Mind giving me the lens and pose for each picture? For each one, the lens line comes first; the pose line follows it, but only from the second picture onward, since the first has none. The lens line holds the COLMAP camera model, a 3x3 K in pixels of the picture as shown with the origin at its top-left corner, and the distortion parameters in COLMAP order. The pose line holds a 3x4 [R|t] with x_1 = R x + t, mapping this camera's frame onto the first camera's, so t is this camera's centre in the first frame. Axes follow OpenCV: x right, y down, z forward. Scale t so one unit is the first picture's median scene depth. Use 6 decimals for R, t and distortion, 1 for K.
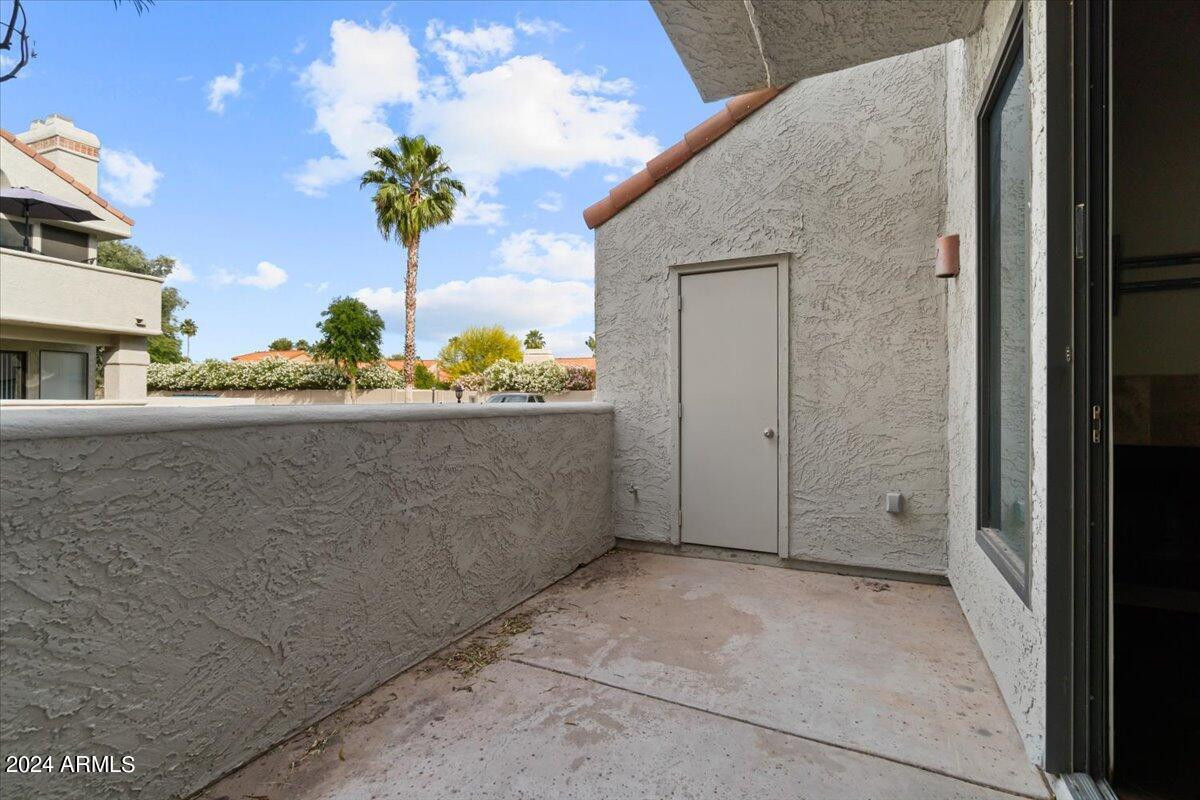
lens RADIAL K [[533.7, 0, 595.4], [0, 533.7, 395.2], [0, 0, 1]] dist [-0.004535, -0.000116]
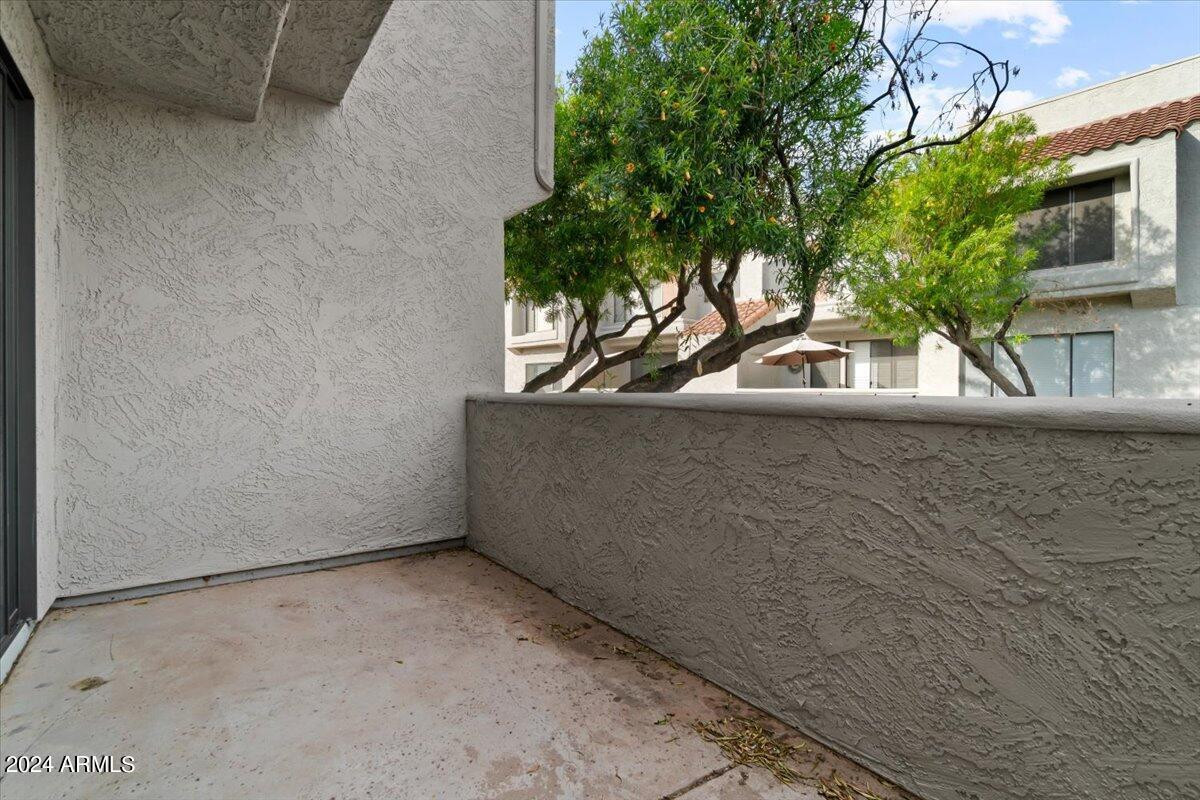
lens RADIAL K [[561.0, 0, 594.9], [0, 561.0, 385.4], [0, 0, 1]] dist [-0.001044, -0.000093]
pose [[-0.446726, -0.003736, -0.894663, 0.641181], [0.005217, 0.999963, -0.006780, 0.008116], [0.894655, -0.007697, -0.446691, 1.335227]]
